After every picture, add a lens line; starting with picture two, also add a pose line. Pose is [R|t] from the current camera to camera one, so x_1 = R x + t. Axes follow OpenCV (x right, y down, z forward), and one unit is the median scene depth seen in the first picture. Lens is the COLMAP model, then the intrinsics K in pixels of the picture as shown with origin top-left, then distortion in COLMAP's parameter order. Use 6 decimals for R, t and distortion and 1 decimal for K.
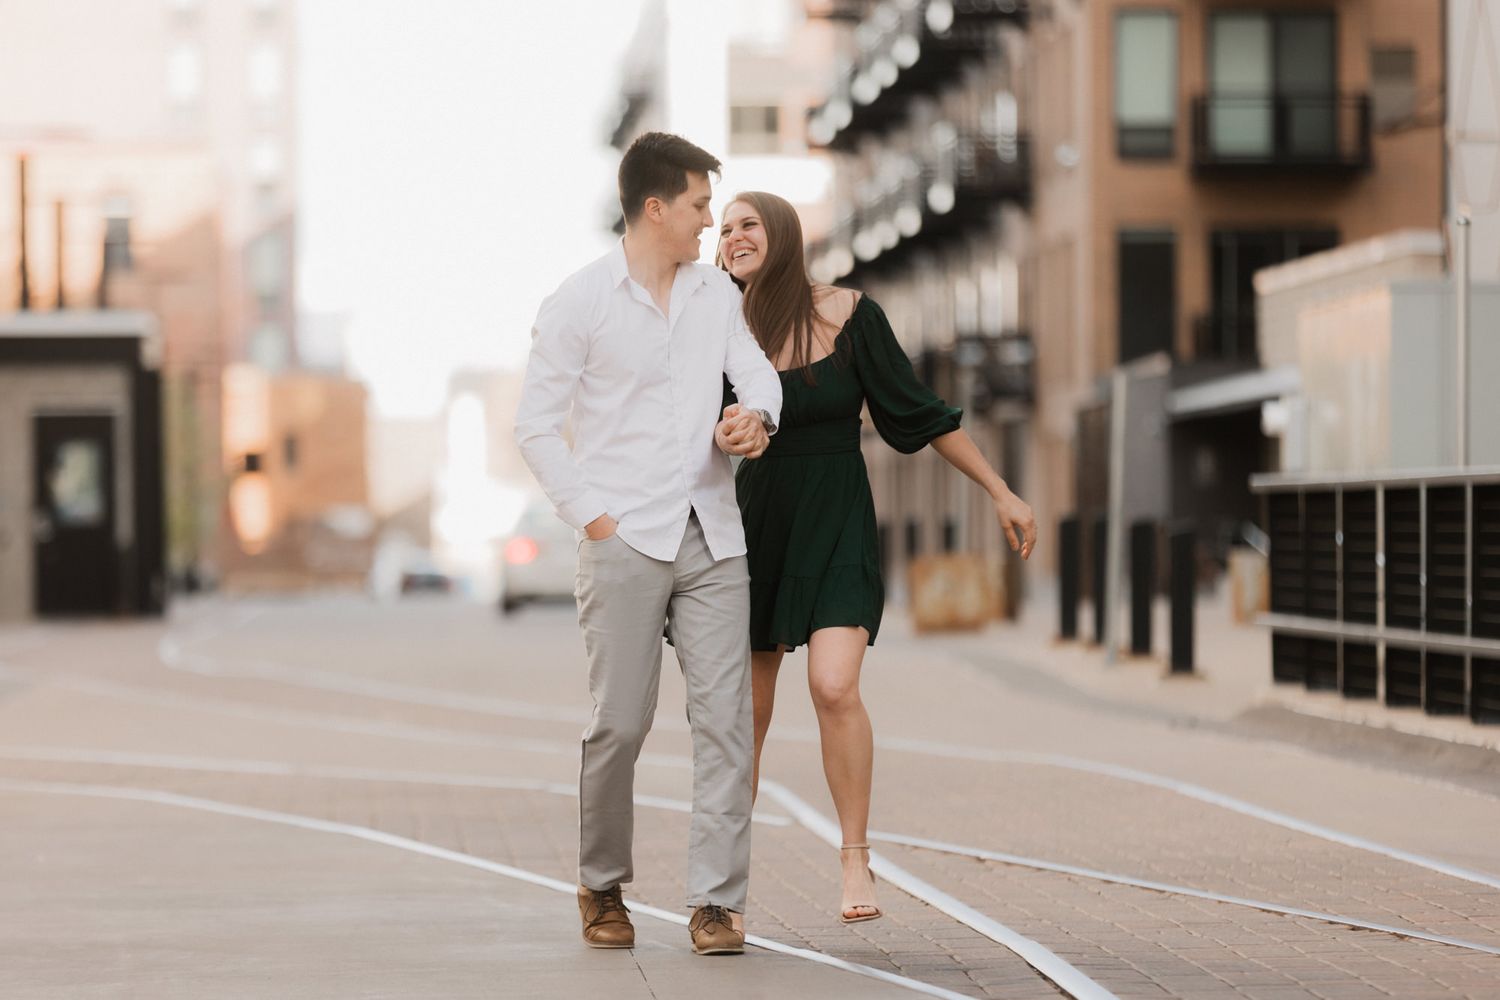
lens RADIAL K [[8622.2, 0, 750.0], [0, 8622.2, 500.0], [0, 0, 1]] dist [0.158985, 18.799290]
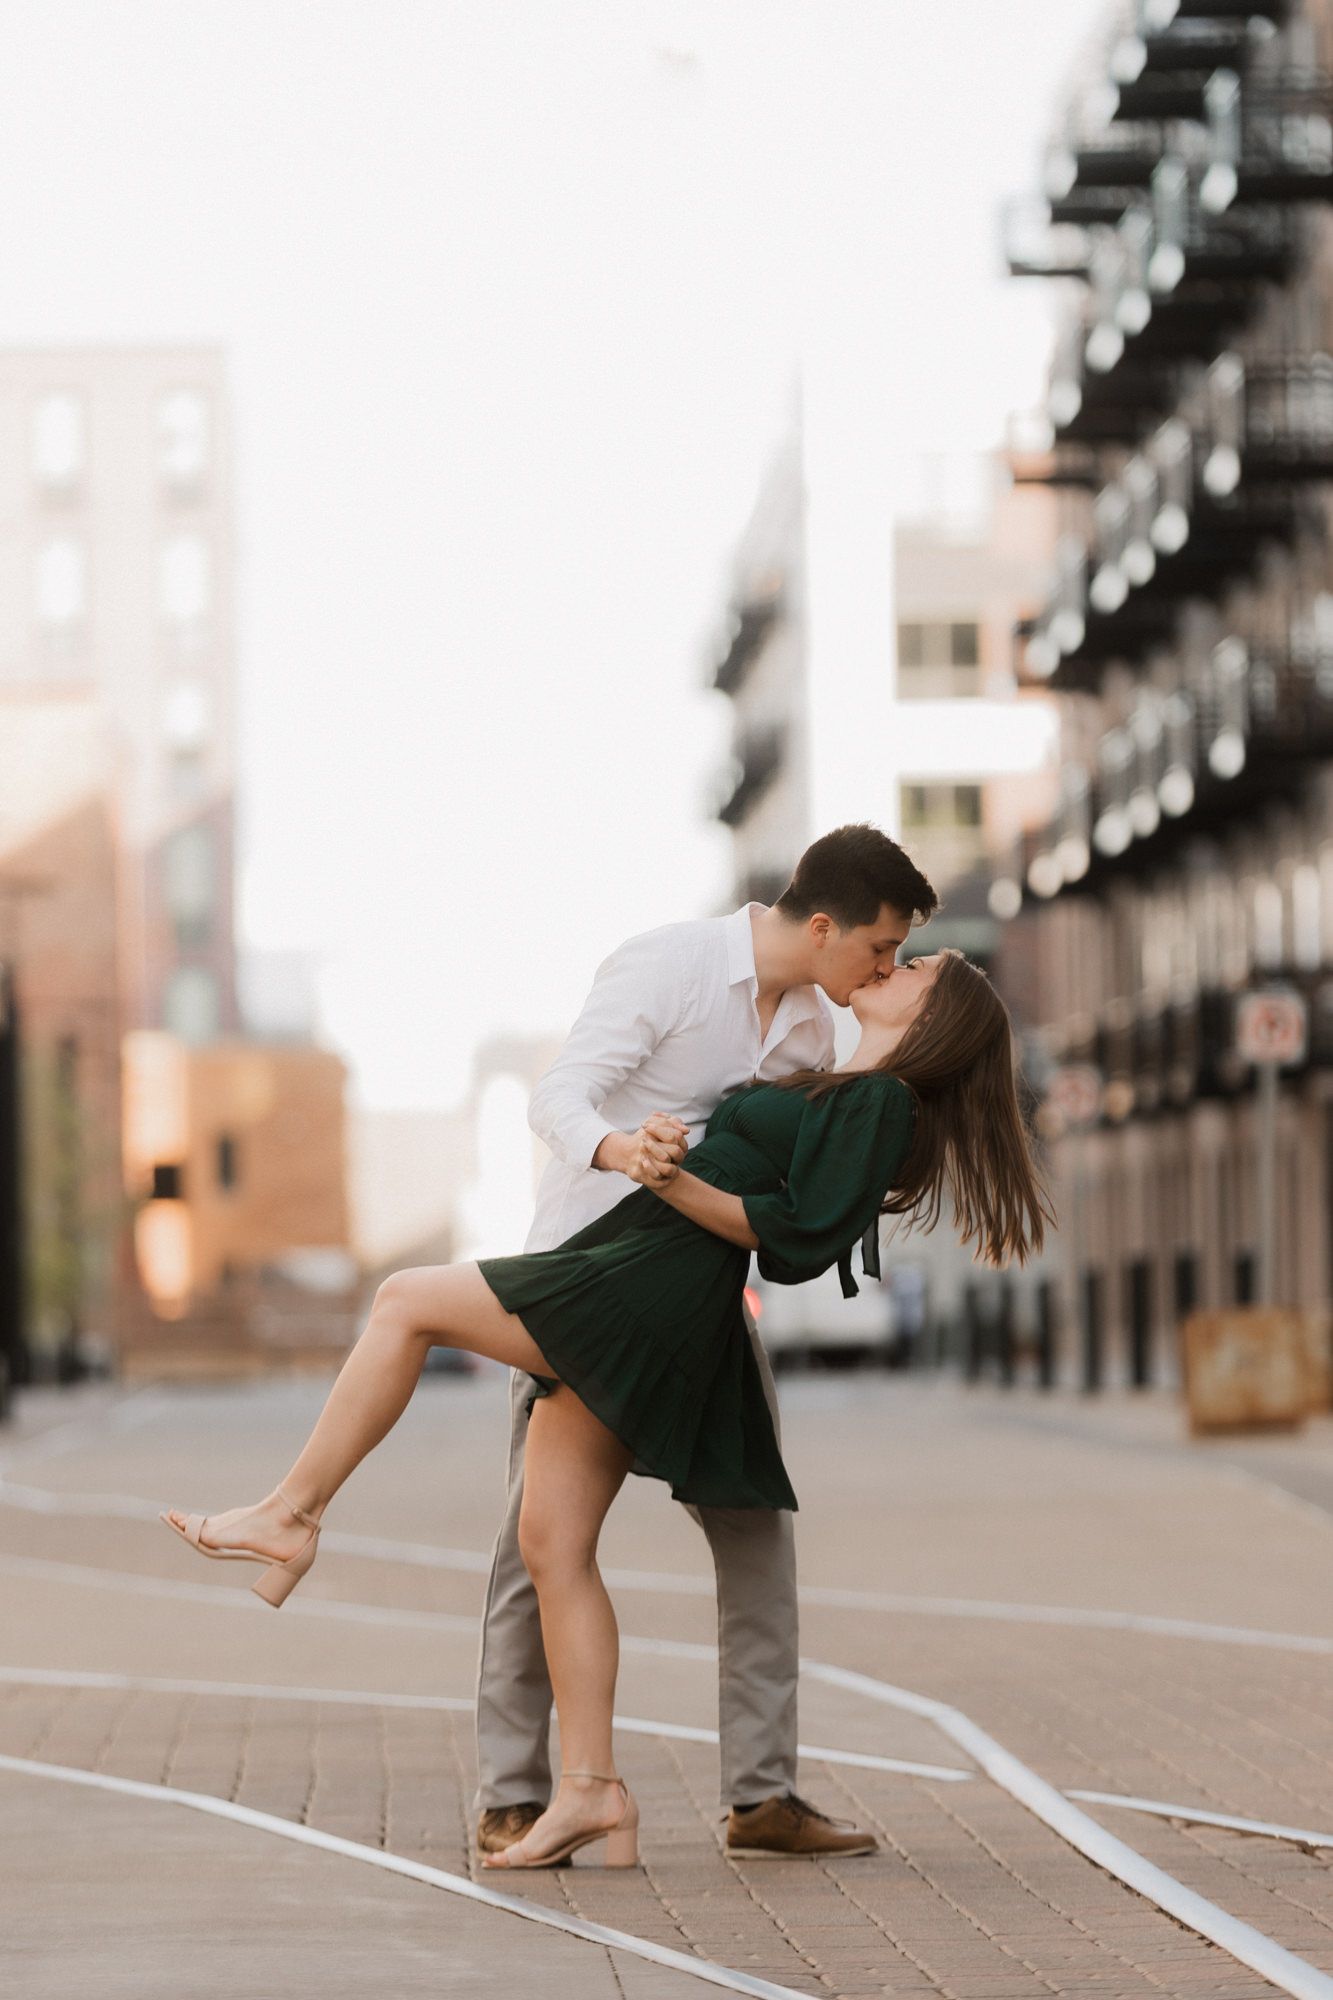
lens RADIAL K [[11496.3, 0, 666.5], [0, 11496.3, 1000.0], [0, 0, 1]] dist [0.158985, 18.799290]
pose [[0.999586, -0.009675, -0.027085, 0.003395], [0.009068, 0.999707, -0.022457, 0.001882], [0.027294, 0.022202, 0.999381, 0.142279]]
